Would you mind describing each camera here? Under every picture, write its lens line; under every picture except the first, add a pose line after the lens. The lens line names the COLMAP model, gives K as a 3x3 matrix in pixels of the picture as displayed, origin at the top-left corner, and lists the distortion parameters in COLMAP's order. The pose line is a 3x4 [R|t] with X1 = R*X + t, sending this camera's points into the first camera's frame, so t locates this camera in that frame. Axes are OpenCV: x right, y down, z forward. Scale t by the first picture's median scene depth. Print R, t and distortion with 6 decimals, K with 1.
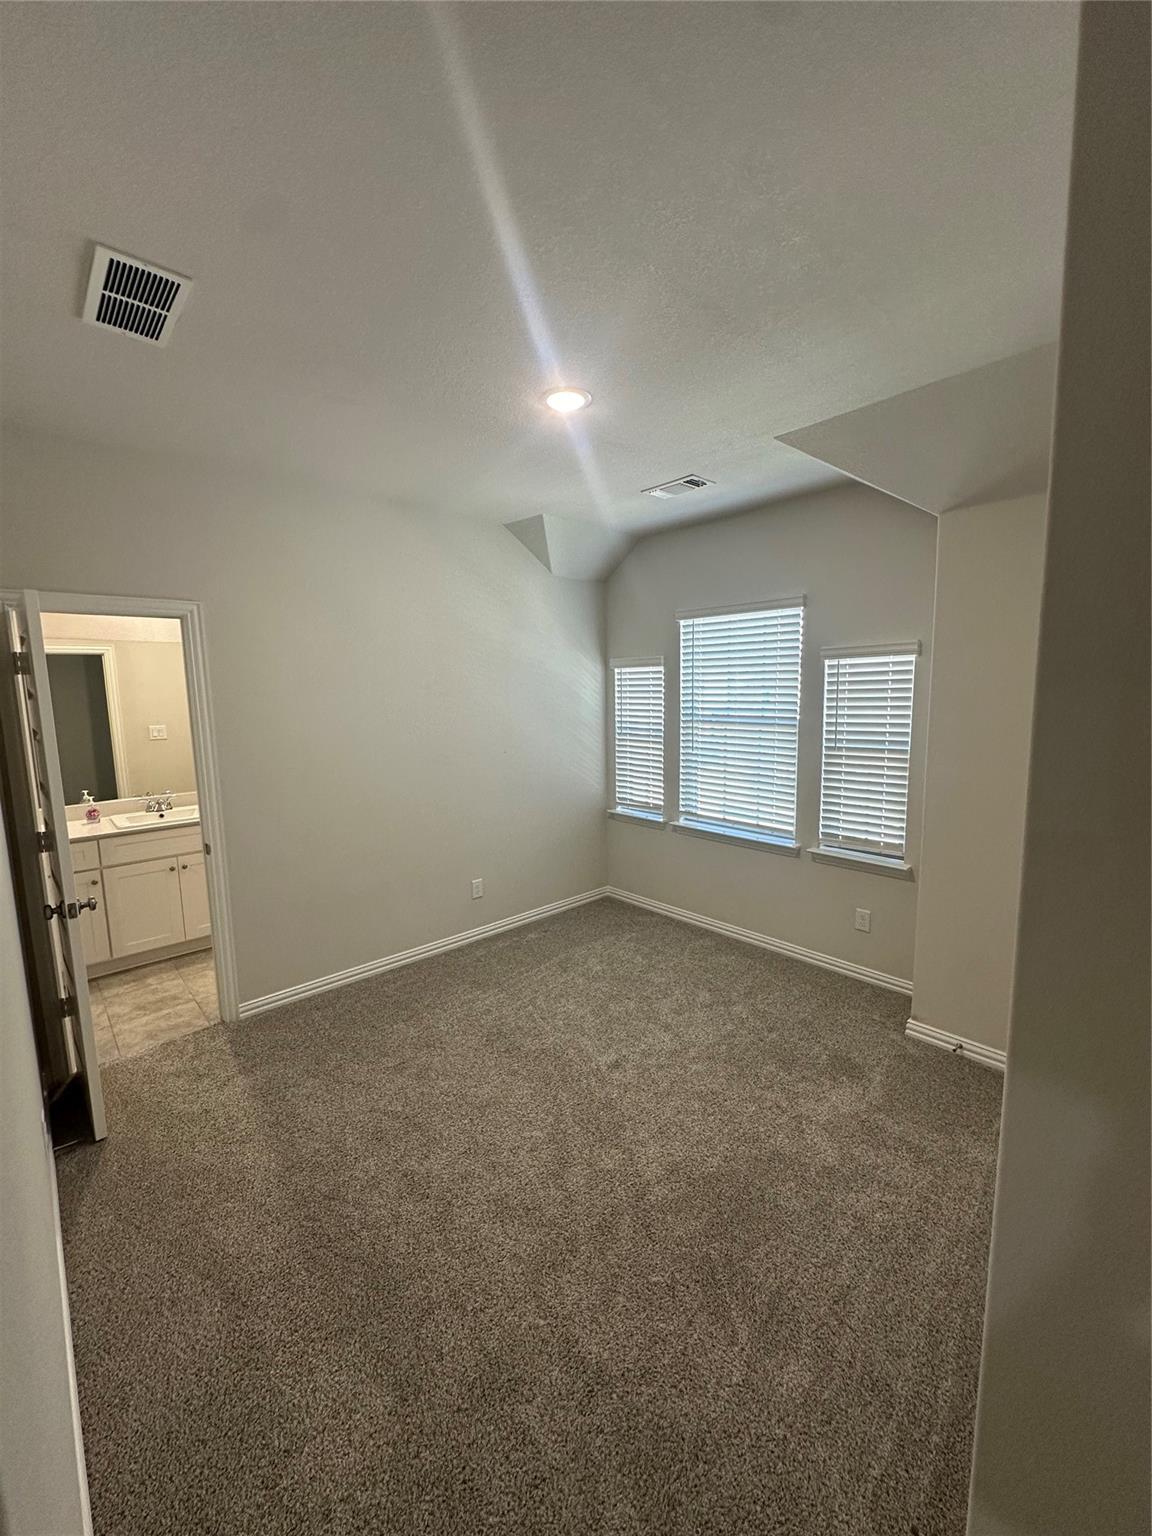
lens RADIAL K [[616.1, 0, 576.0], [0, 616.1, 768.0], [0, 0, 1]] dist [-0.002103, 0.000161]
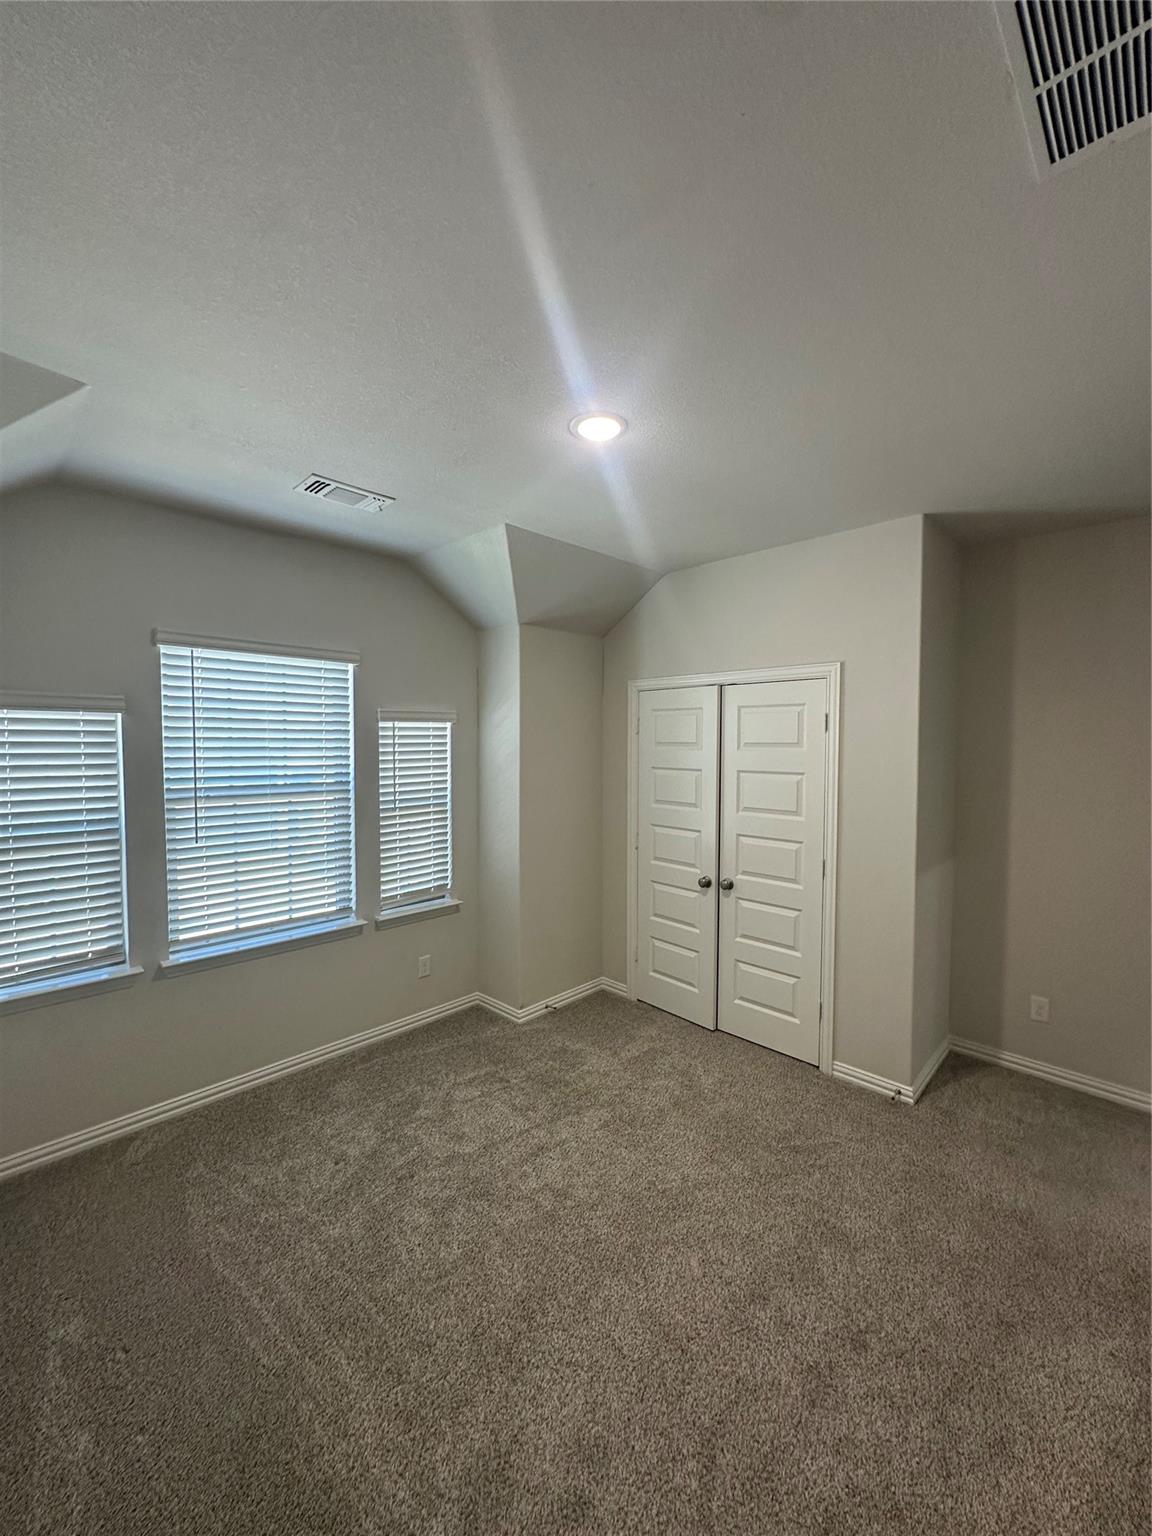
lens RADIAL K [[616.1, 0, 576.0], [0, 616.1, 768.0], [0, 0, 1]] dist [-0.002103, 0.000161]
pose [[-0.052081, -0.025006, 0.998330, -0.574084], [0.130903, 0.990890, 0.031649, -0.087931], [-0.990026, 0.132332, -0.048333, 0.714785]]
